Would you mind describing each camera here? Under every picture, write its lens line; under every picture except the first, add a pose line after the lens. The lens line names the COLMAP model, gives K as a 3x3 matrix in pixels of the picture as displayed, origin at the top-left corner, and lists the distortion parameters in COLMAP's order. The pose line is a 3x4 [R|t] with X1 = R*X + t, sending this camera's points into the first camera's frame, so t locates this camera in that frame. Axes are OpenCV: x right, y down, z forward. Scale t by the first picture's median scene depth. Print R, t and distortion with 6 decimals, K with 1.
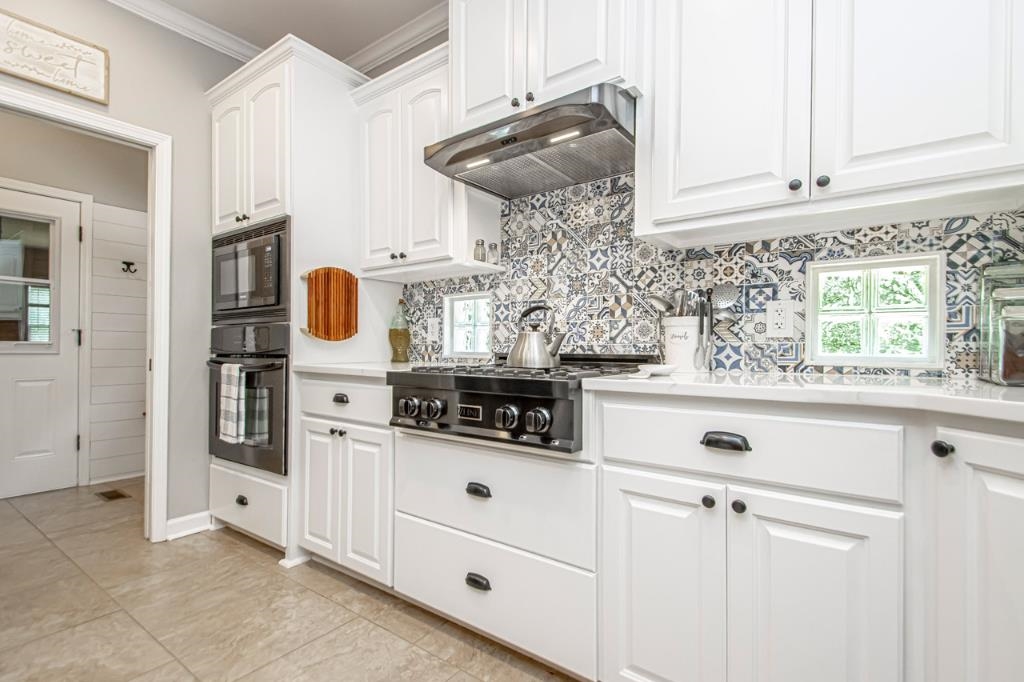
lens RADIAL K [[491.6, 0, 530.3], [0, 491.6, 343.4], [0, 0, 1]] dist [0.026025, -0.010670]
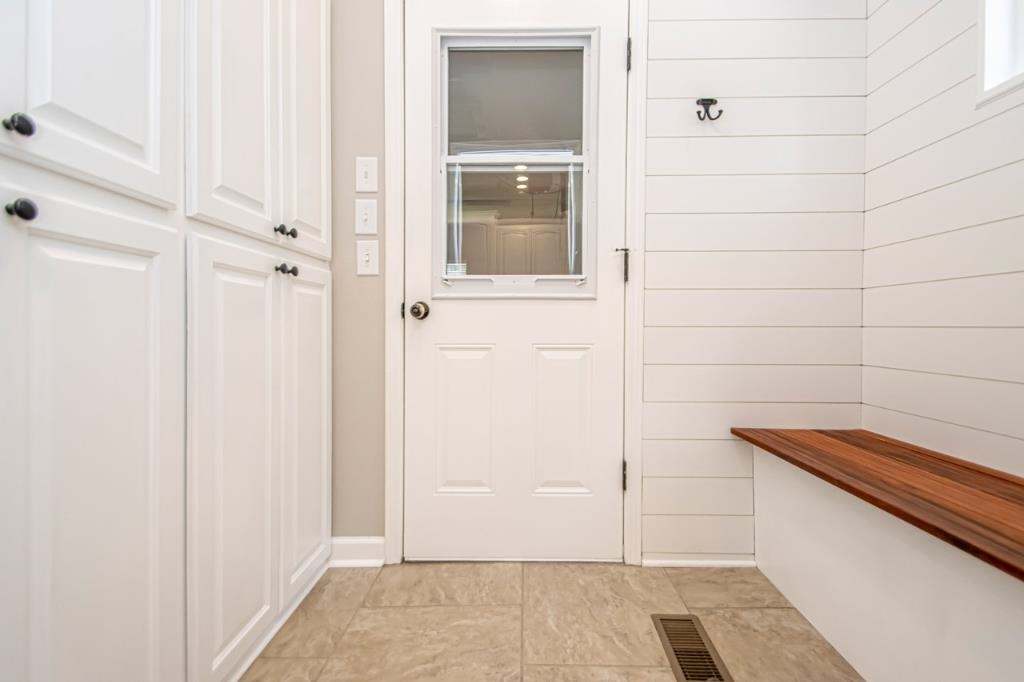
lens RADIAL K [[491.6, 0, 513.0], [0, 491.6, 335.4], [0, 0, 1]] dist [0.026025, -0.010670]
pose [[0.615353, 0.016384, -0.788081, -0.585183], [0.004835, 0.999687, 0.024559, 0.043950], [0.788237, -0.018922, 0.615081, 0.607128]]
